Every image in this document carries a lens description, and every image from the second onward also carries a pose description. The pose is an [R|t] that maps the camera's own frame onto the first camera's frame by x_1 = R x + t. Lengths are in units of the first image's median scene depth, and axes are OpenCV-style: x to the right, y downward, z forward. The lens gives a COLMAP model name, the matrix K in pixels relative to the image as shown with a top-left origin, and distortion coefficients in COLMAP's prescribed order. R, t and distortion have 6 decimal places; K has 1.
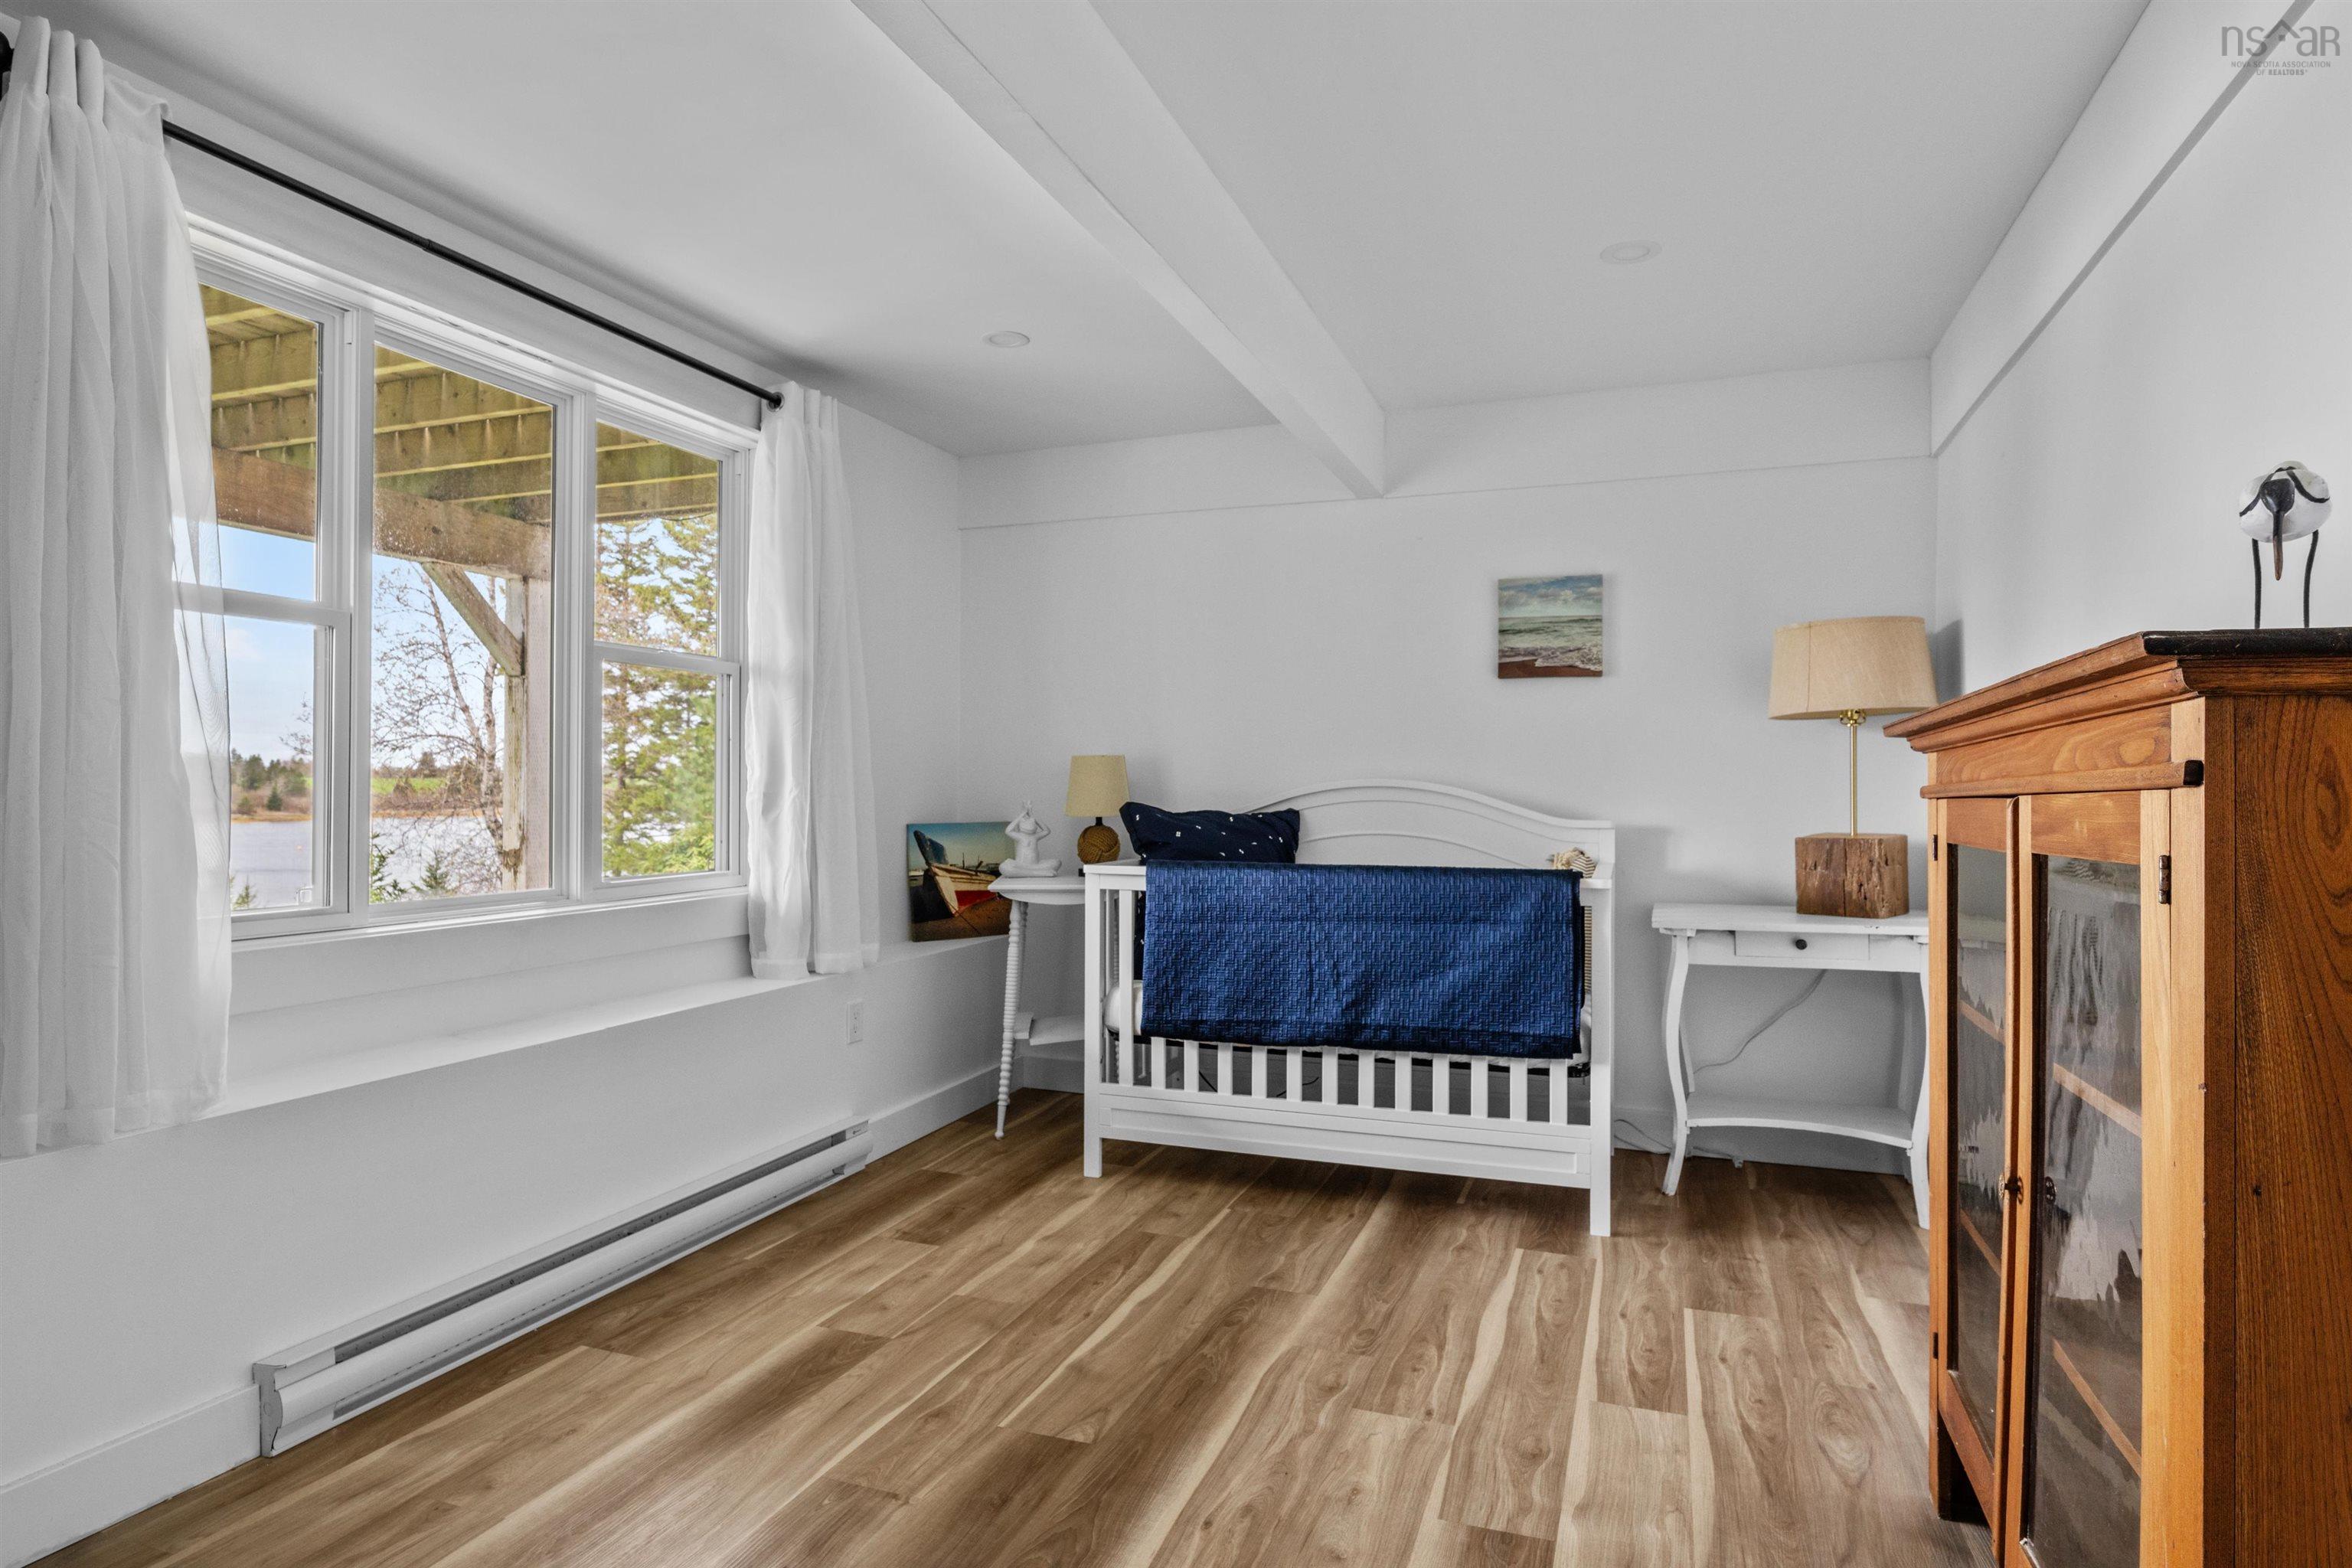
lens RADIAL K [[1274.1, 0, 1168.1], [0, 1274.1, 786.1], [0, 0, 1]] dist [-0.000524, -0.000104]
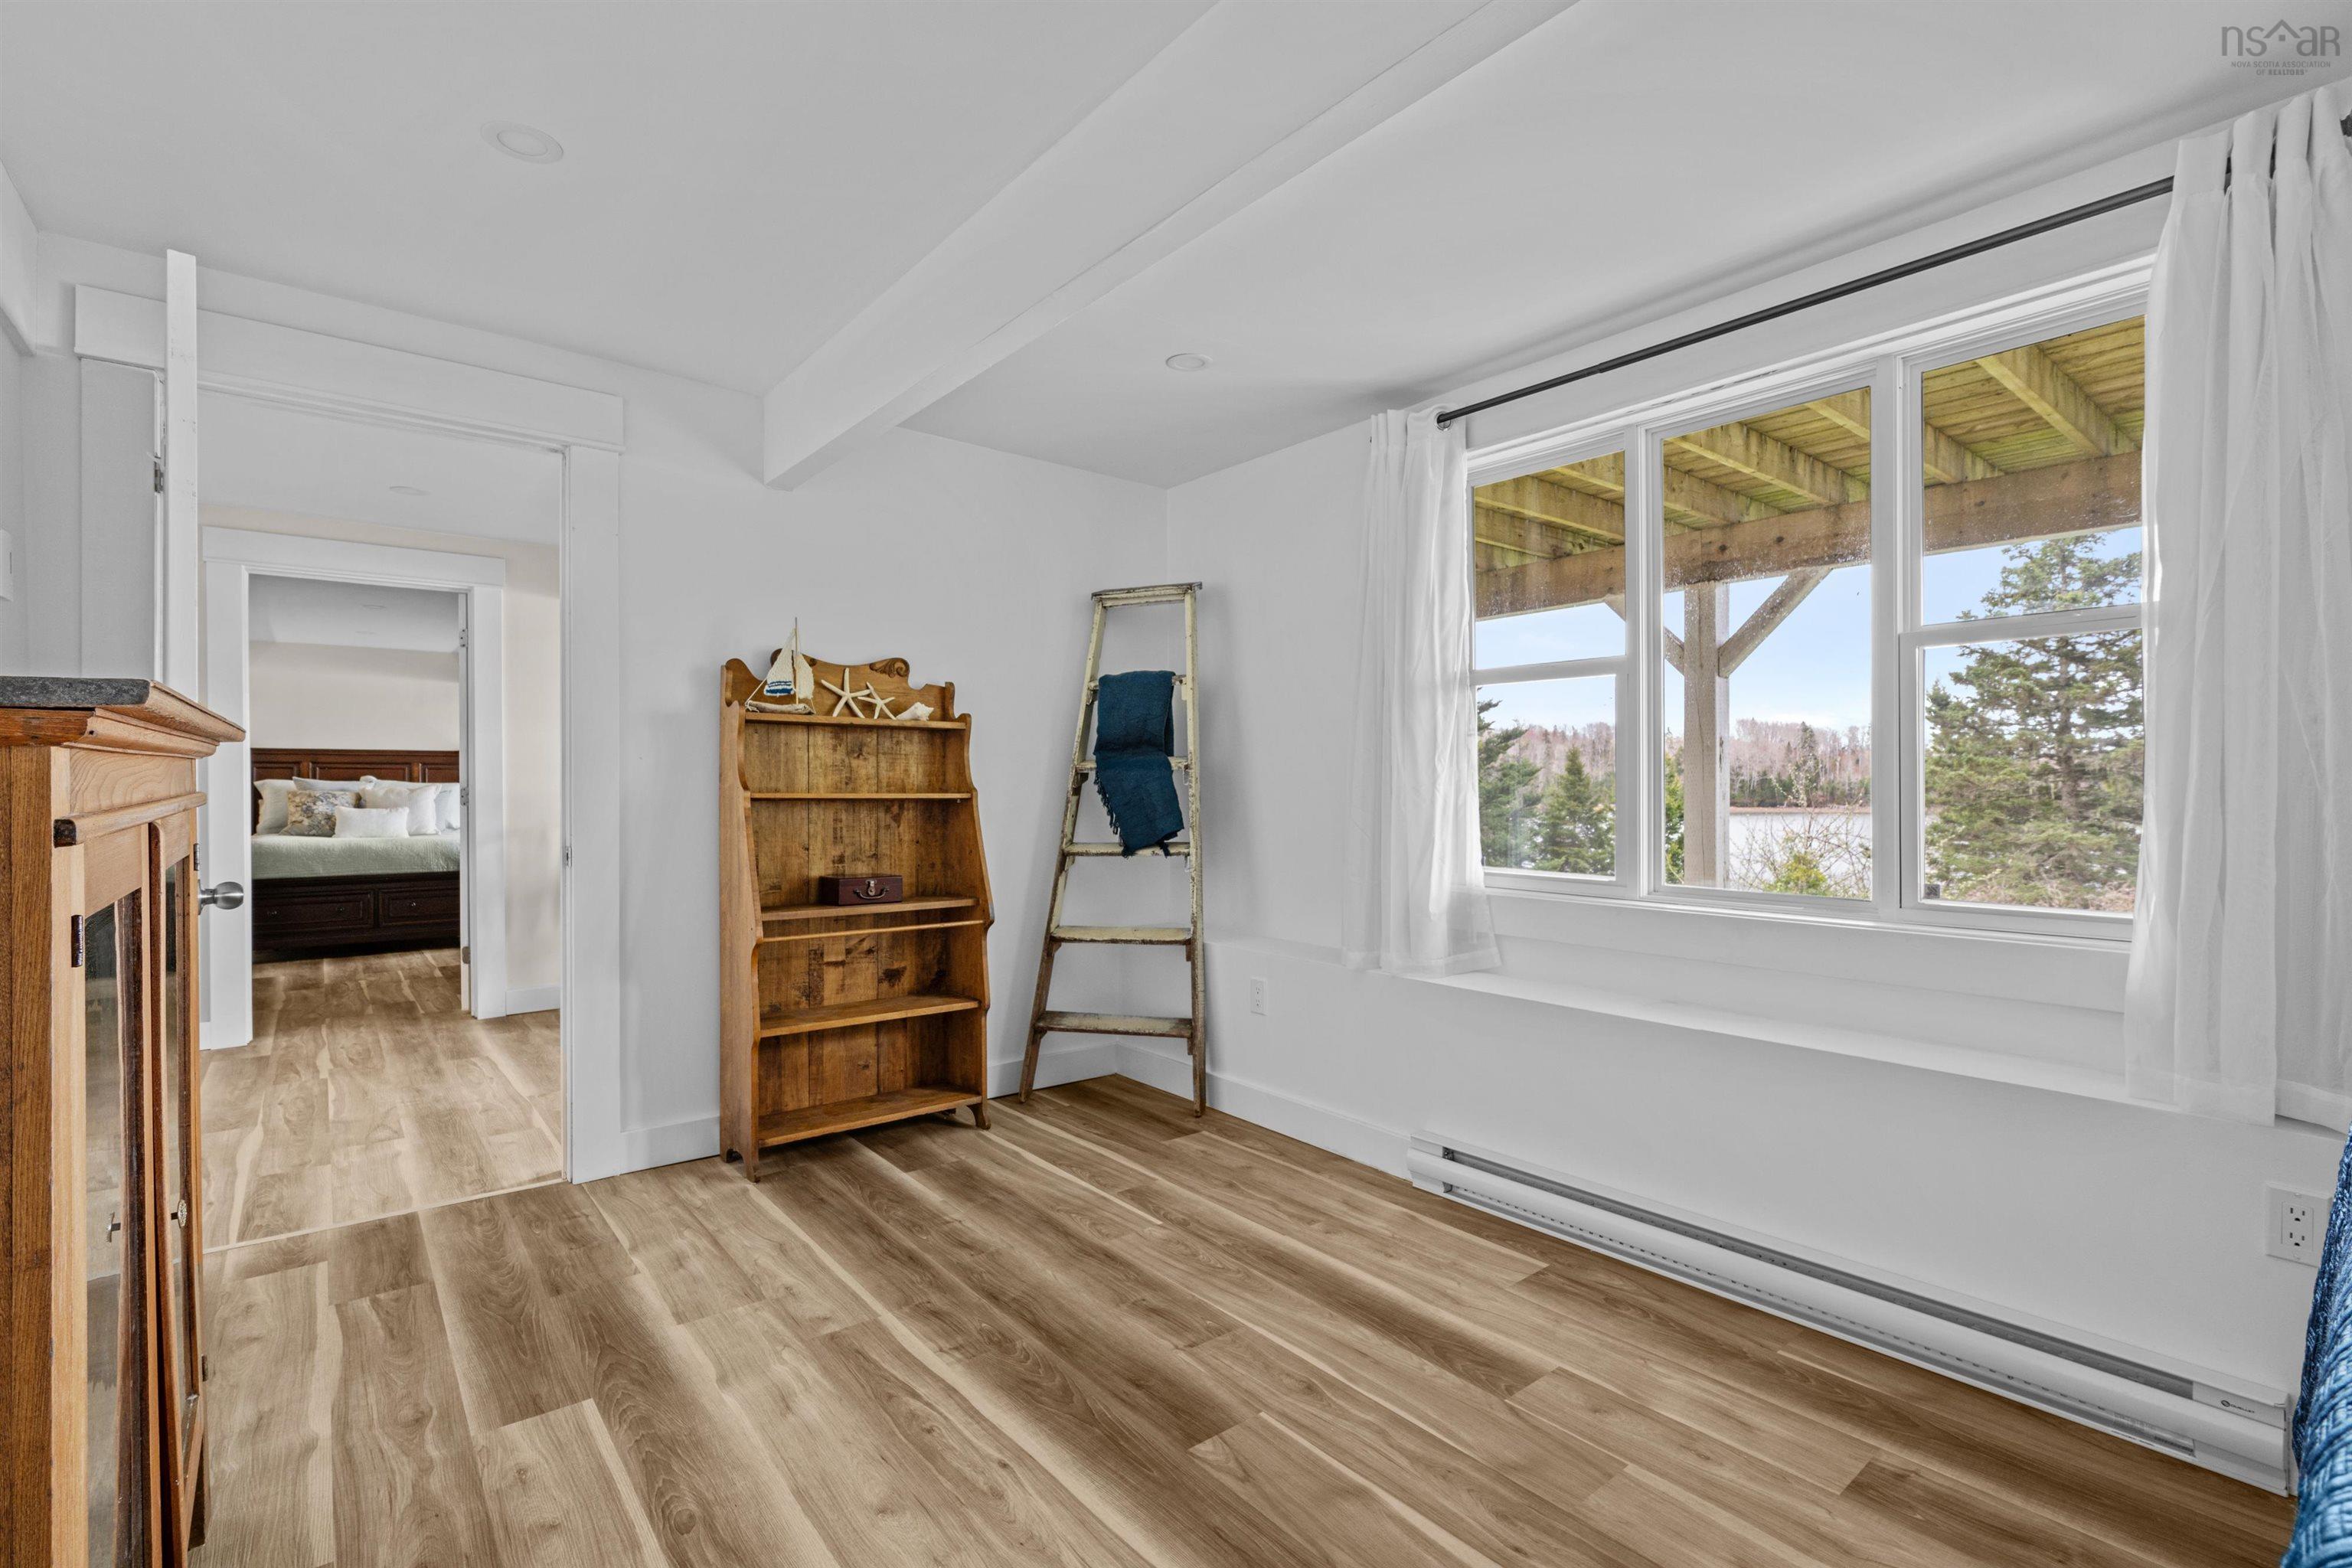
lens RADIAL K [[1070.8, 0, 1189.4], [0, 1070.8, 787.7], [0, 0, 1]] dist [-0.000507, -0.000273]
pose [[-0.495488, 0.002909, -0.868610, 0.436772], [0.005530, 0.999985, 0.000194, -0.004950], [0.868597, -0.004707, -0.495497, 0.924616]]
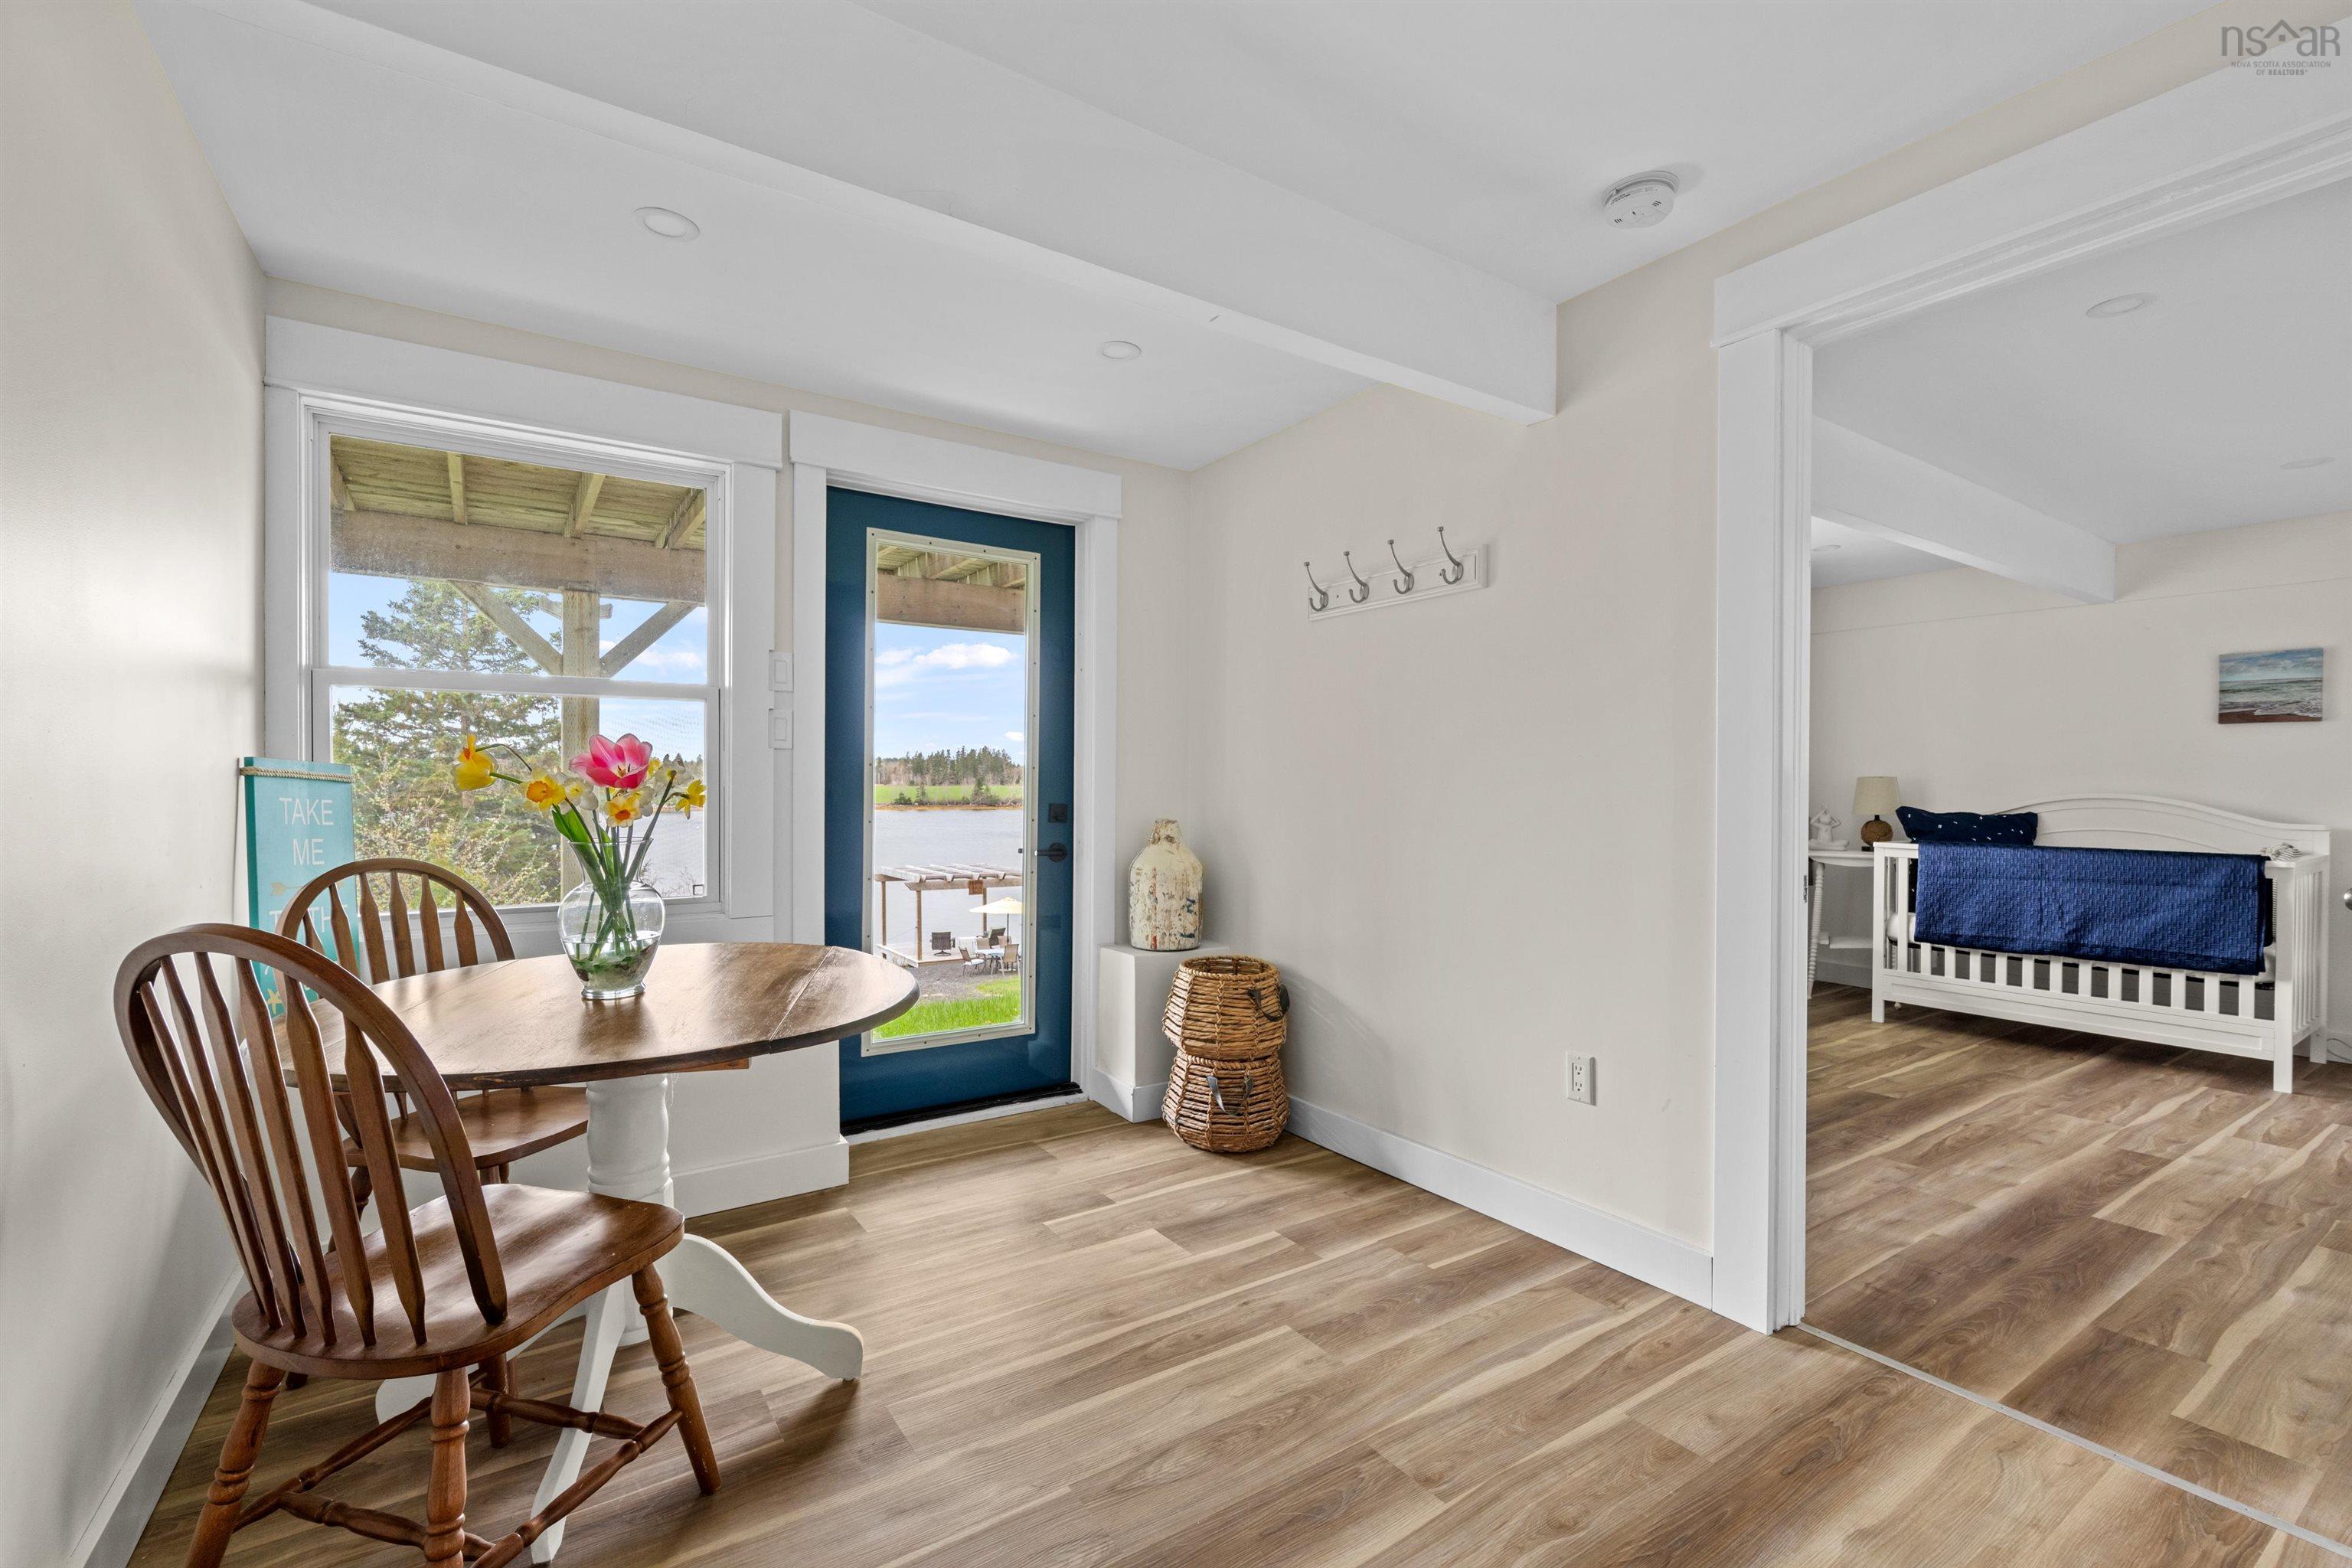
lens RADIAL K [[1021.4, 0, 1190.2], [0, 1021.4, 791.9], [0, 0, 1]] dist [0.000494, 0.001522]
pose [[0.821372, 0.008133, -0.570335, -0.041432], [-0.004832, 0.999962, 0.007301, -0.013379], [0.570372, -0.003241, 0.821380, -0.745258]]
